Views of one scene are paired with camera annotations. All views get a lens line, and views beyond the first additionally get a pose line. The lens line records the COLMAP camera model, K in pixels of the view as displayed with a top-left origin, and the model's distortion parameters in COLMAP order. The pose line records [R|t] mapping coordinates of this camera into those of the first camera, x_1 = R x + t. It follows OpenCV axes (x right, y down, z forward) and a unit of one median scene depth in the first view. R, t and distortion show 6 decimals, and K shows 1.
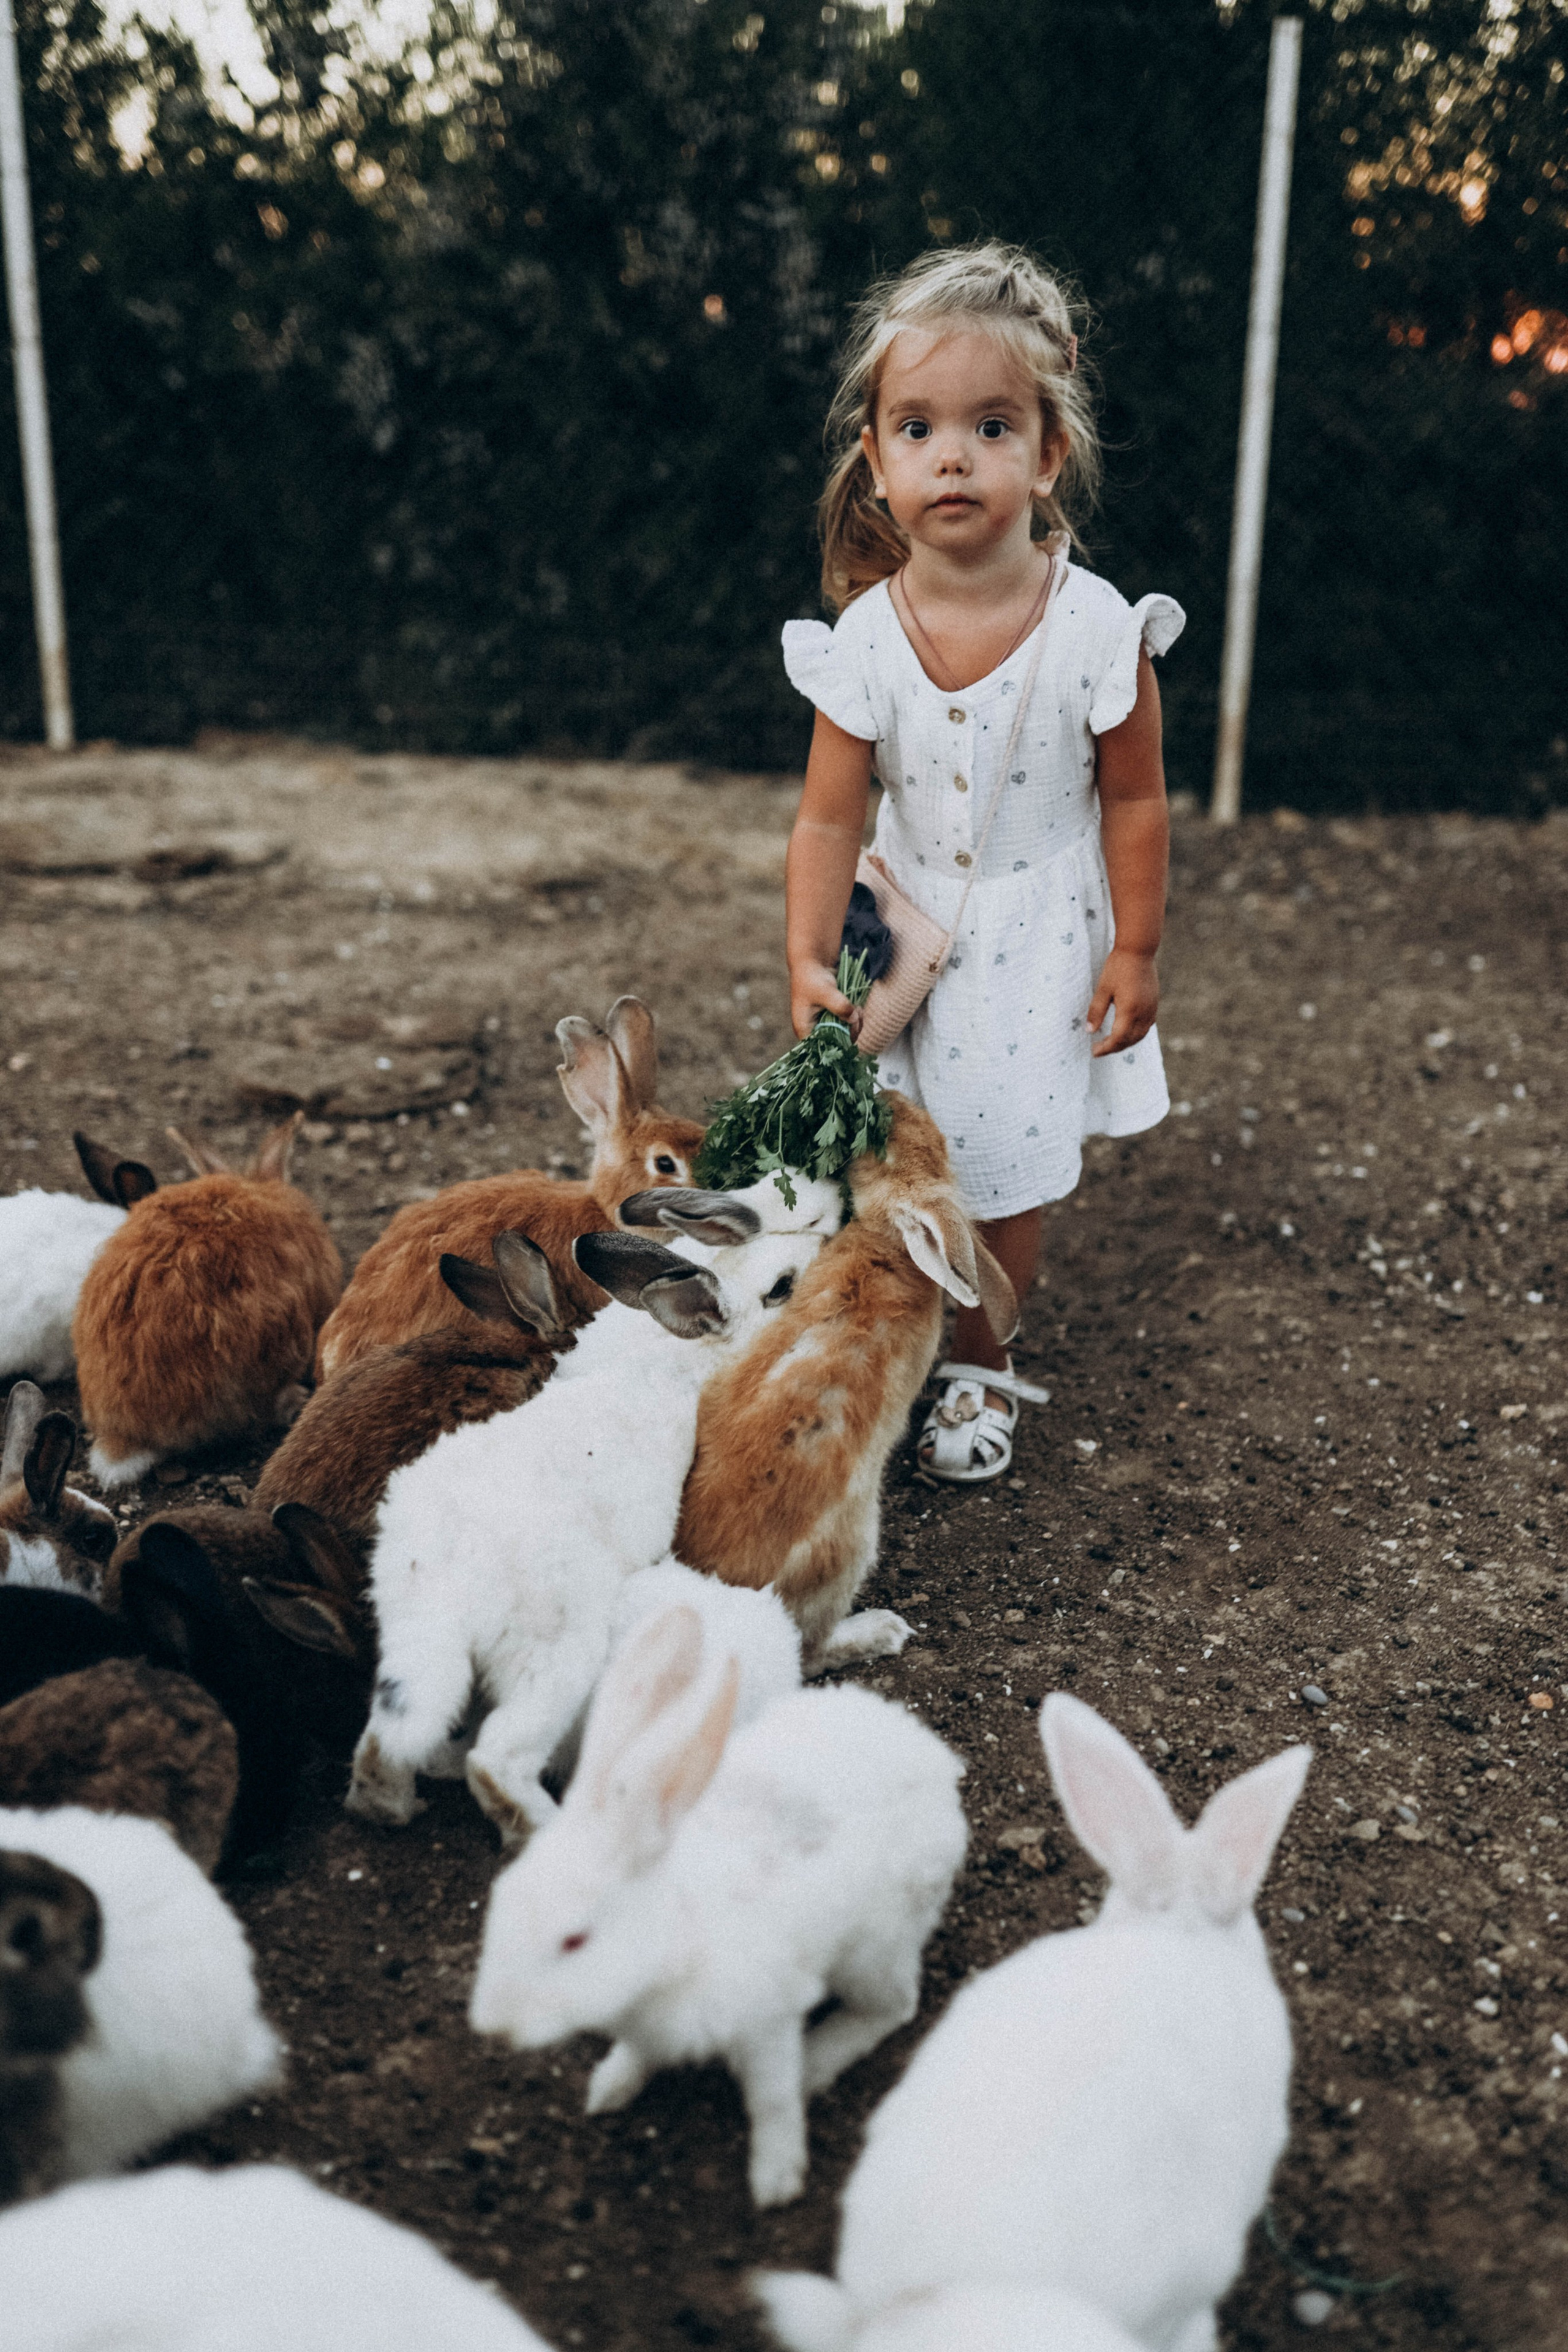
lens RADIAL K [[2244.2, 0, 784.0], [0, 2244.2, 1176.0], [0, 0, 1]] dist [-0.059790, 0.092991]
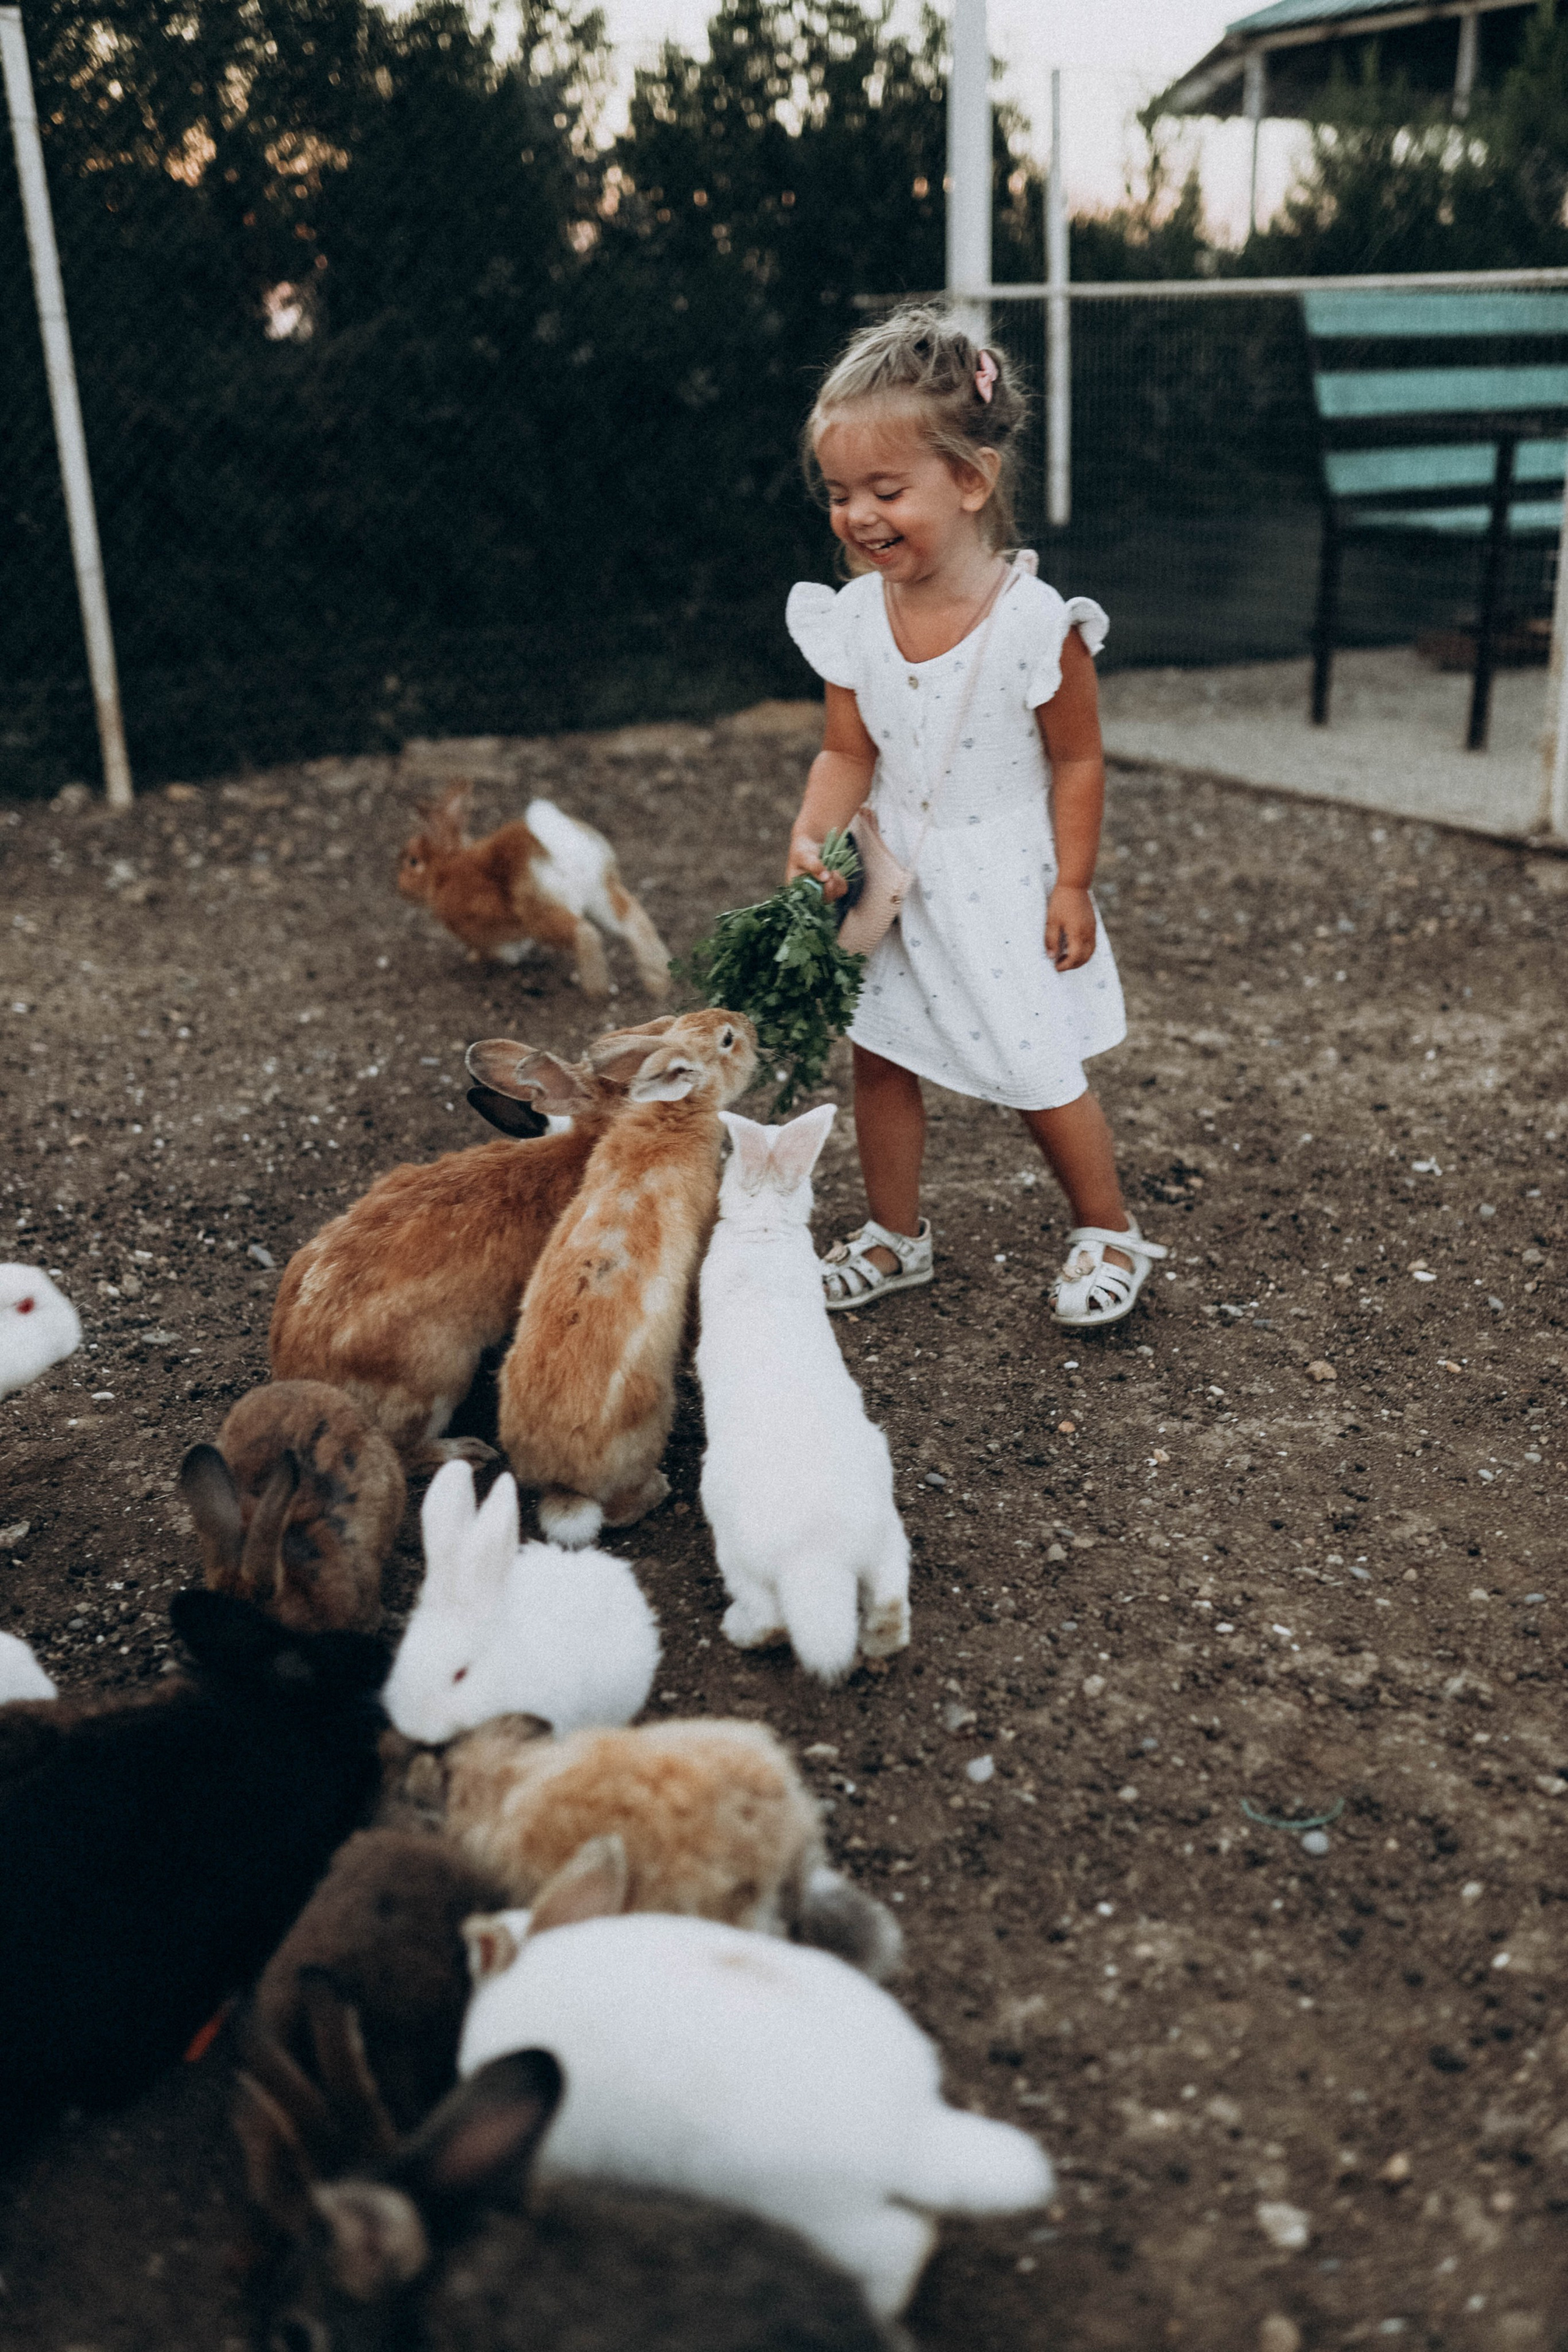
lens RADIAL K [[2241.3, 0, 771.2], [0, 2241.3, 1190.4], [0, 0, 1]] dist [-0.070697, 0.105096]
pose [[0.801877, -0.262189, 0.536889, -0.326769], [0.244149, 0.963919, 0.106078, -0.053494], [-0.545329, 0.046019, 0.836958, 0.005647]]
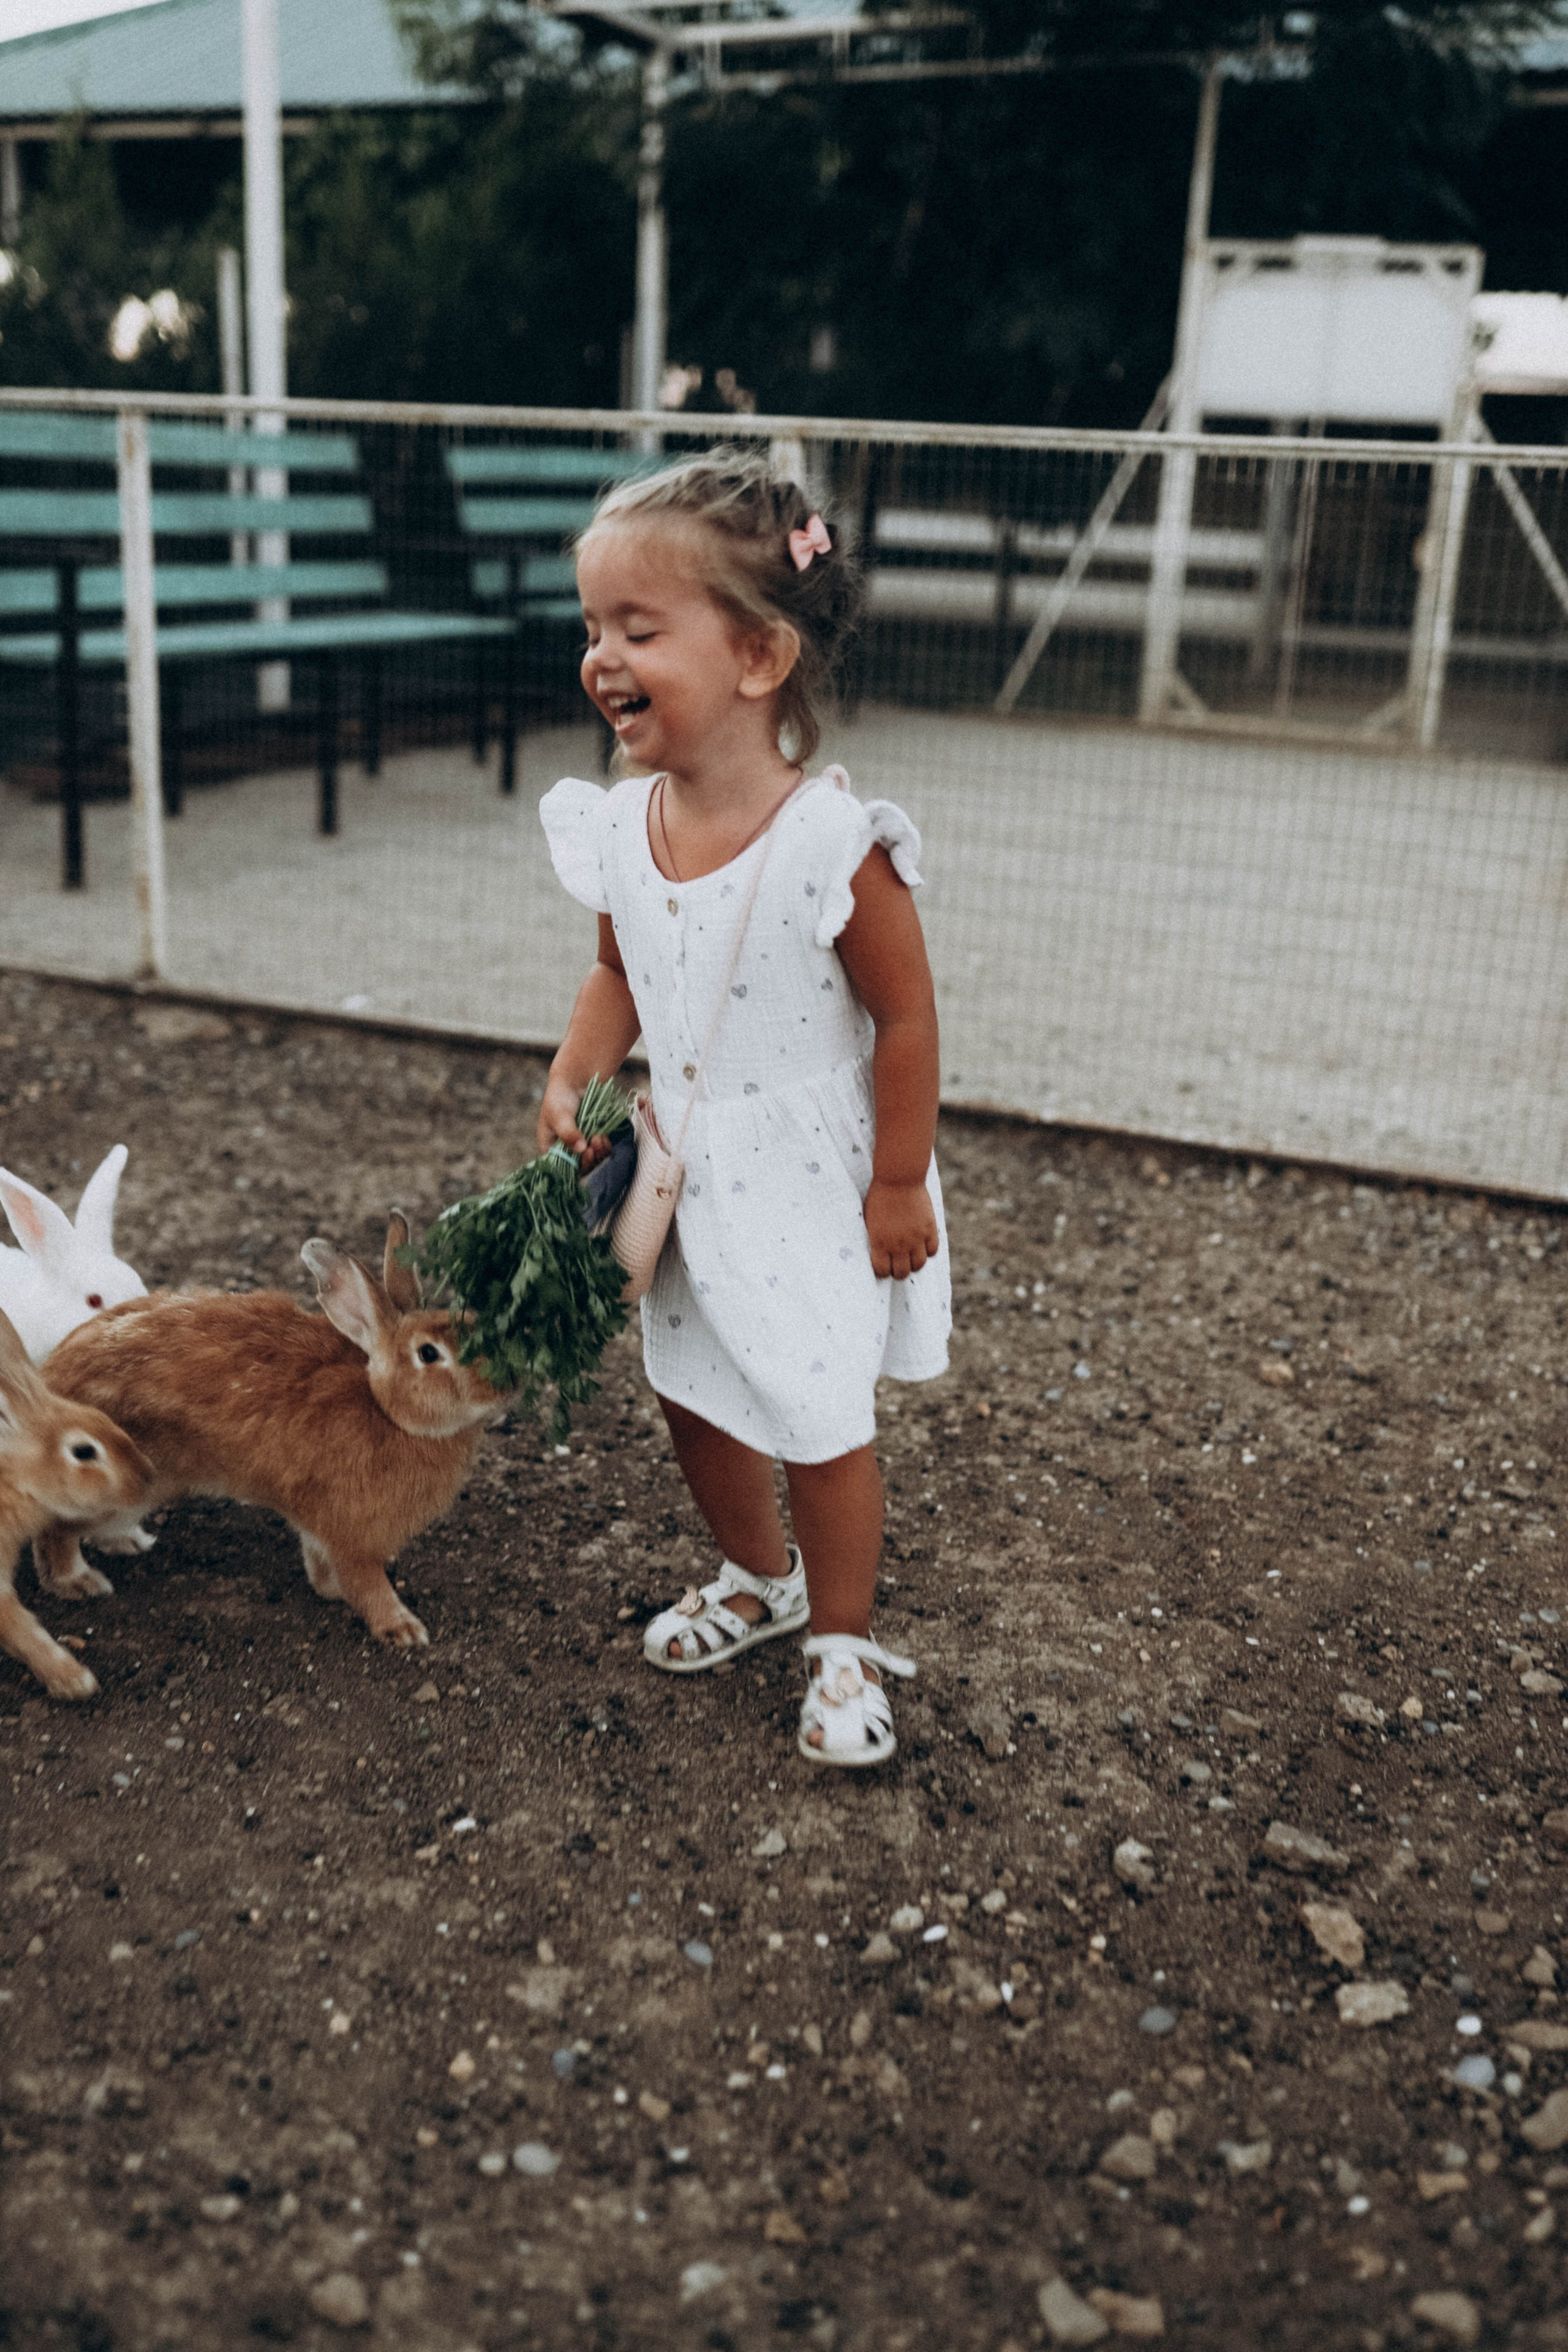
lens RADIAL K [[2244.2, 0, 784.0], [0, 2244.2, 1176.0], [0, 0, 1]] dist [-0.059790, 0.092991]
pose [[0.341528, -0.296814, 0.891774, -0.184836], [0.276902, 0.938488, 0.206315, -0.064931], [-0.898156, 0.176472, 0.402708, 0.058809]]
